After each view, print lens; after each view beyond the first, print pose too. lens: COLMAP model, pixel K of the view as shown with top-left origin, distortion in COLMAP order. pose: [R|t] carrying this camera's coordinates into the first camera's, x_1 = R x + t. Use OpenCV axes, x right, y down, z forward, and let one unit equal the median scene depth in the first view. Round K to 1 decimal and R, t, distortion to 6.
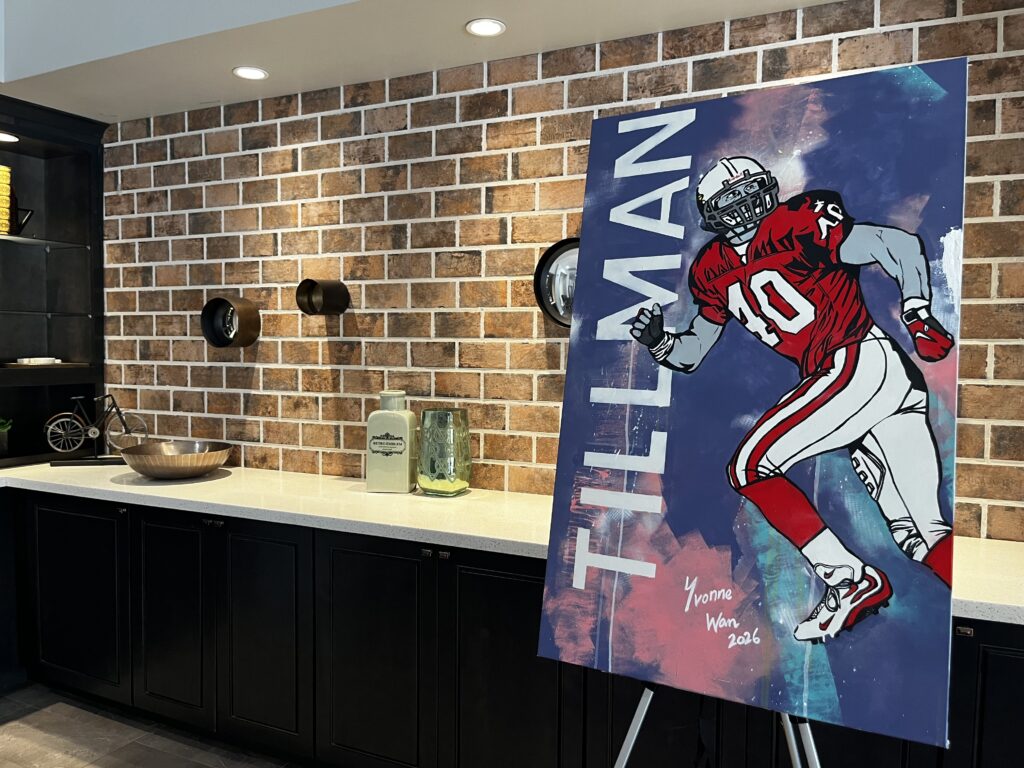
lens RADIAL K [[787.6, 0, 507.3], [0, 787.6, 389.0], [0, 0, 1]] dist [0.057784, -0.083263]
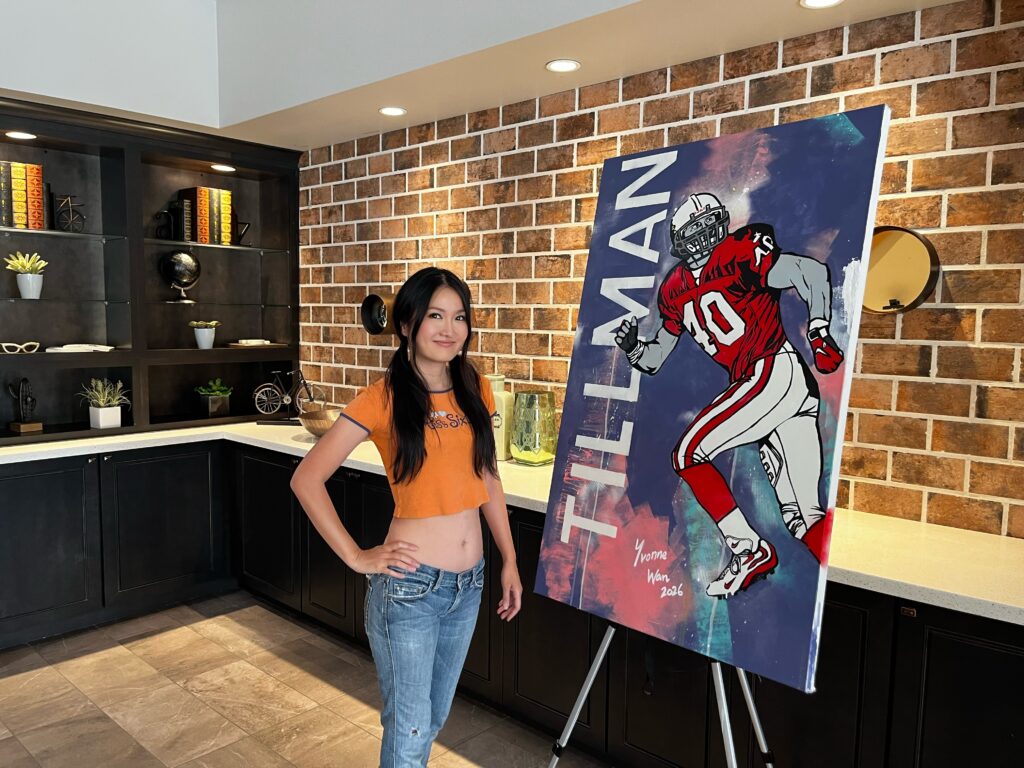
lens RADIAL K [[787.6, 0, 492.9], [0, 787.6, 390.3], [0, 0, 1]] dist [0.057784, -0.083263]
pose [[0.955406, 0.031194, -0.293643, 0.202783], [-0.019662, 0.998918, 0.042144, -0.024675], [0.294640, -0.034491, 0.954986, -0.136329]]
